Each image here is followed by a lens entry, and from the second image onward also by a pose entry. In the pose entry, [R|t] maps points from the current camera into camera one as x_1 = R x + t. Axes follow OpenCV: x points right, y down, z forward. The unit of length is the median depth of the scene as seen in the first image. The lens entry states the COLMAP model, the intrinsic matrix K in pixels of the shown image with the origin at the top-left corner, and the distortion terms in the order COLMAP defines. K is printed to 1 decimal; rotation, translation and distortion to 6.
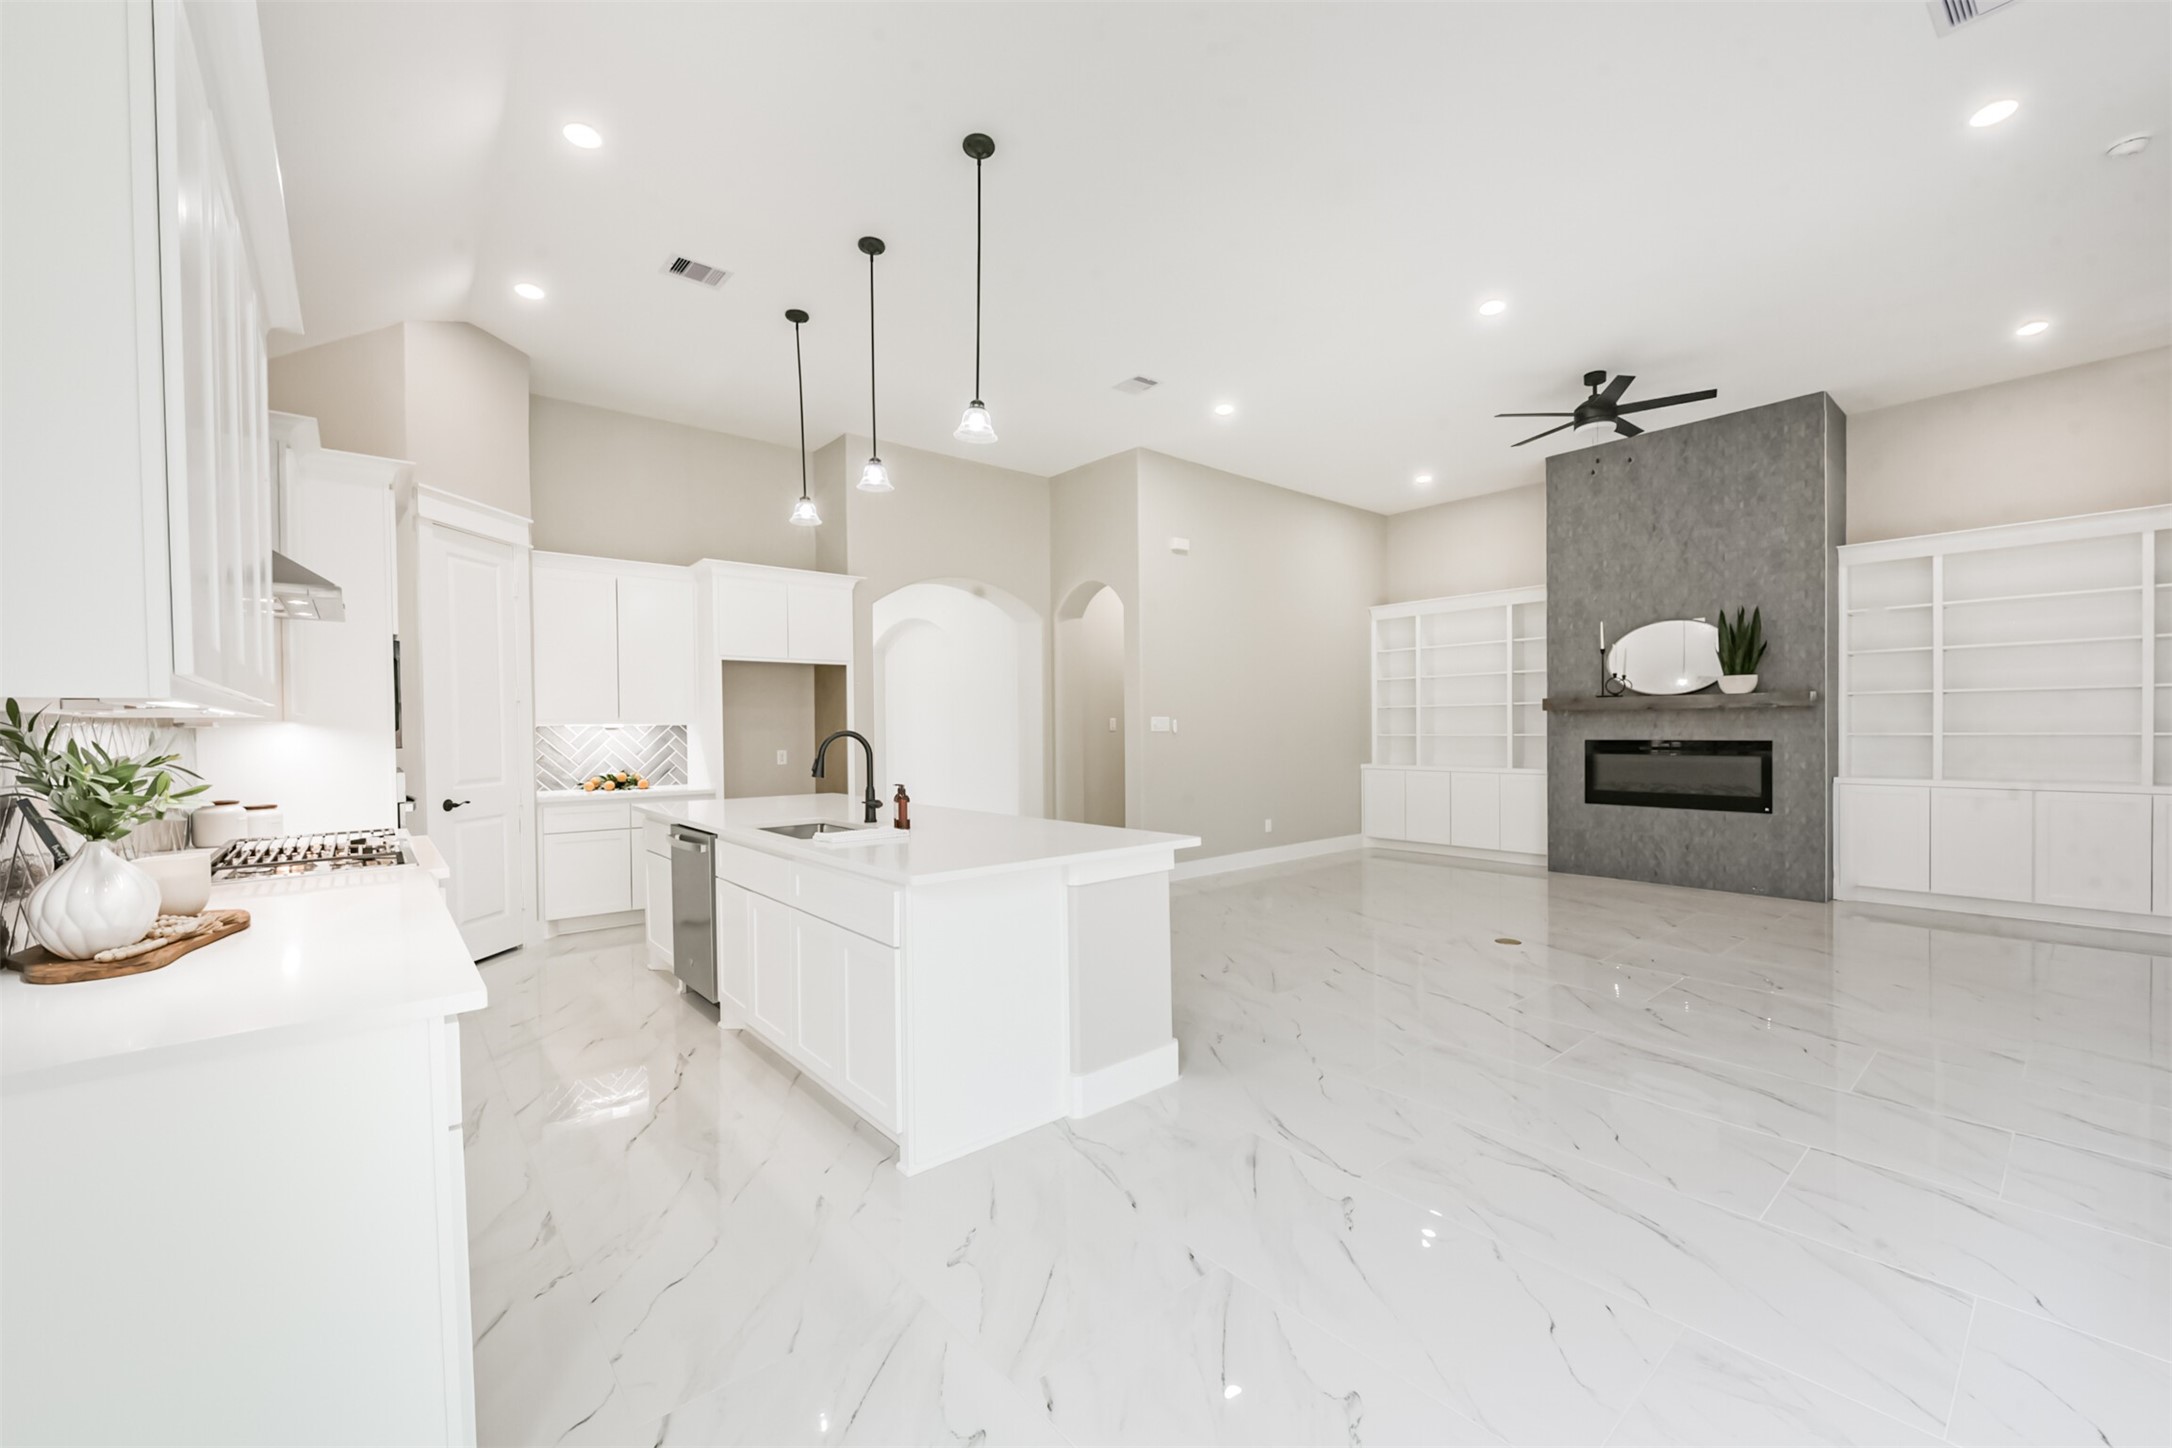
lens RADIAL K [[848.0, 0, 1072.8], [0, 848.0, 740.4], [0, 0, 1]] dist [0.000136, 0.002150]
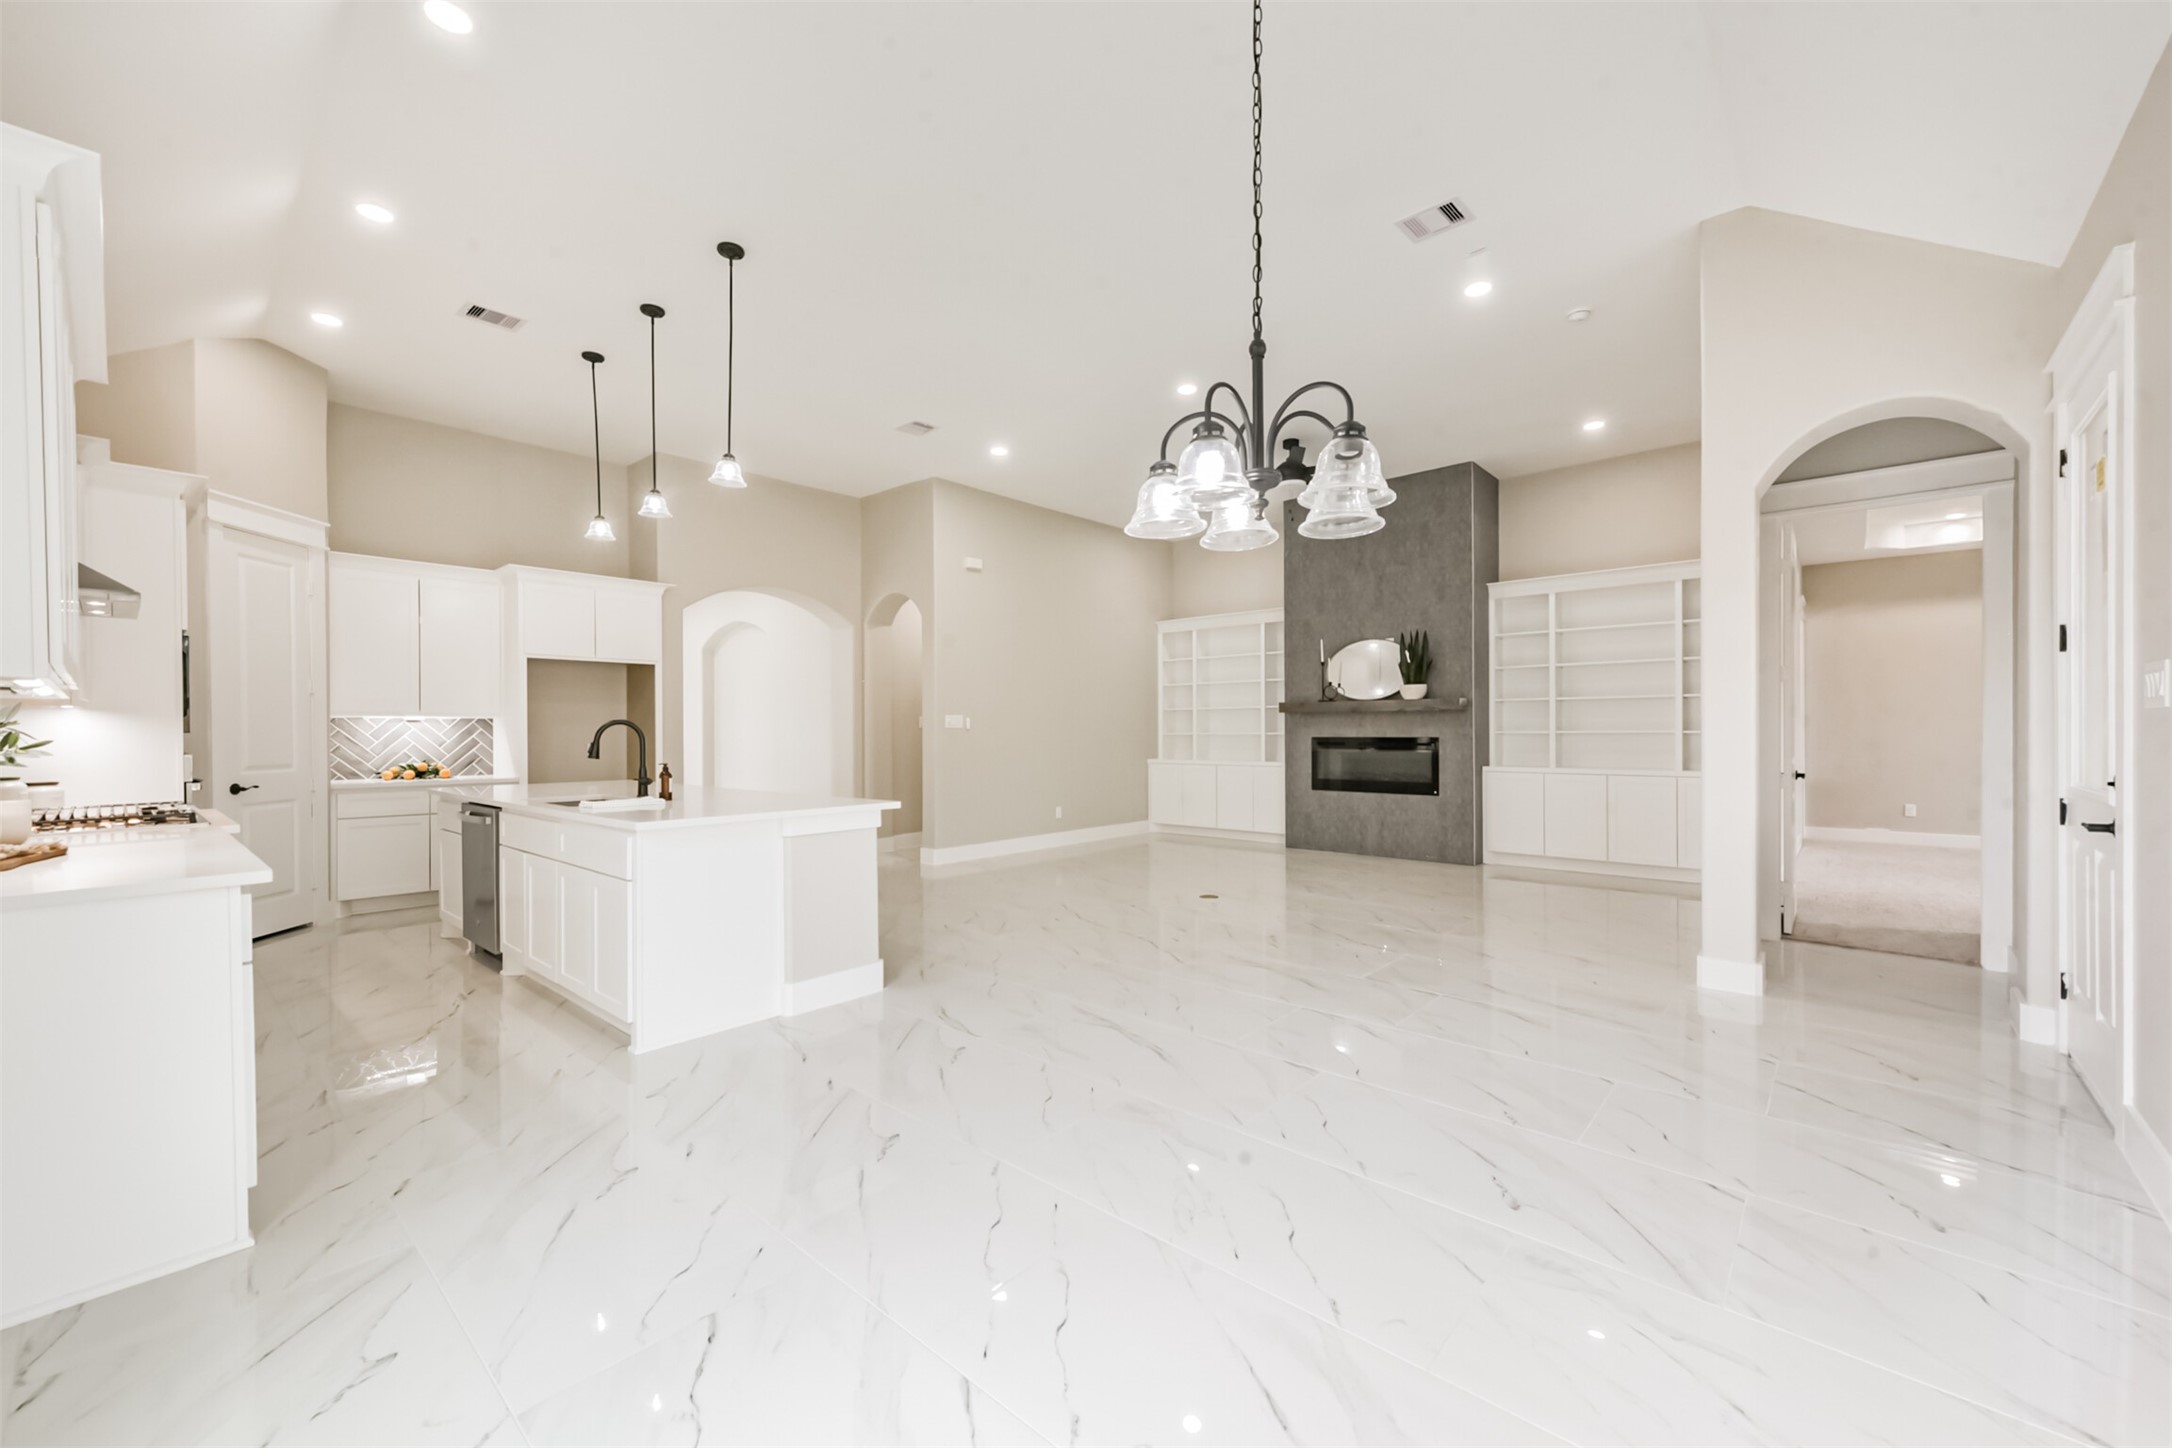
lens RADIAL K [[848.0, 0, 1080.9], [0, 848.0, 734.8], [0, 0, 1]] dist [0.000136, 0.002150]
pose [[0.988513, 0.004439, 0.151068, 0.118972], [-0.002563, 0.999917, -0.012610, 0.014456], [-0.151112, 0.012078, 0.988443, -0.169077]]
